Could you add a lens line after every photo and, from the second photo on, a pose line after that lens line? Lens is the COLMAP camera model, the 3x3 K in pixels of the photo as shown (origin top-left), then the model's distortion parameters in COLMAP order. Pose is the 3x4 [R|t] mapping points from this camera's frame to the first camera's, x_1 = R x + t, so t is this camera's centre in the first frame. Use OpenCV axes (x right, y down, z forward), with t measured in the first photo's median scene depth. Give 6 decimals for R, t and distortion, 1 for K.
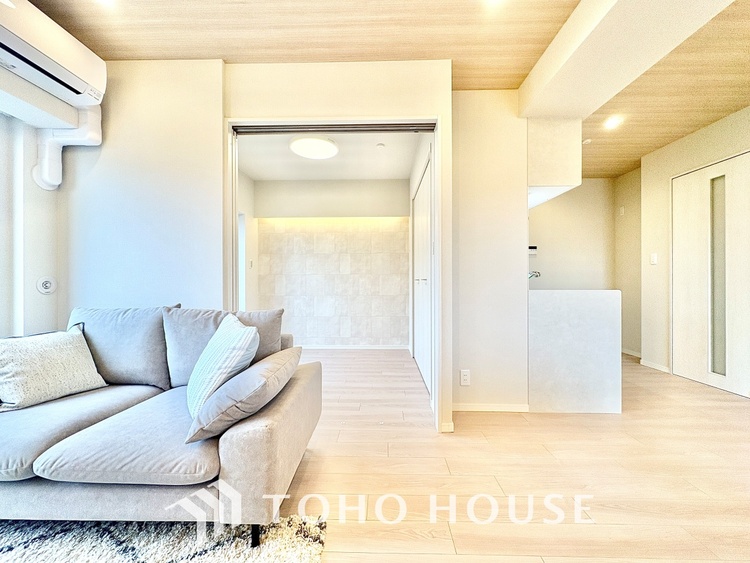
lens RADIAL K [[298.1, 0, 375.5], [0, 298.1, 281.5], [0, 0, 1]] dist [-0.000520, -0.000073]
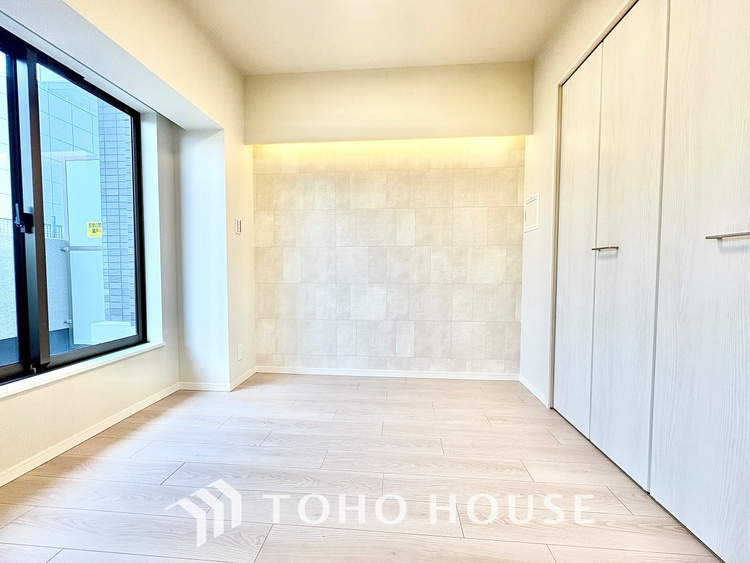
lens RADIAL K [[298.1, 0, 375.5], [0, 298.1, 281.5], [0, 0, 1]] dist [-0.000520, -0.000073]
pose [[0.998244, 0.007346, -0.058775, -0.135777], [-0.004918, 0.999132, 0.041353, 0.021754], [0.059028, -0.040992, 0.997414, 0.473901]]
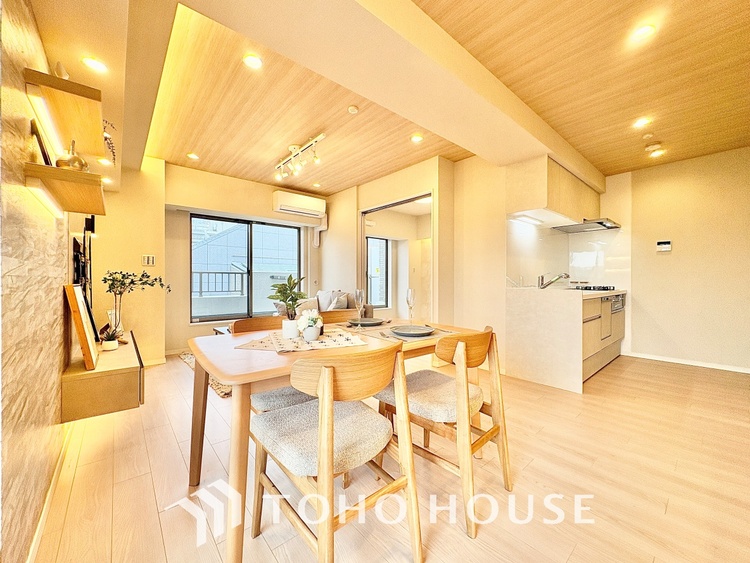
lens RADIAL K [[298.1, 0, 375.5], [0, 298.1, 281.5], [0, 0, 1]] dist [-0.000520, -0.000073]
pose [[0.672013, 0.005715, -0.740517, 0.617982], [-0.000592, 0.999974, 0.007181, -0.006930], [0.740539, -0.004387, 0.671999, -0.215866]]
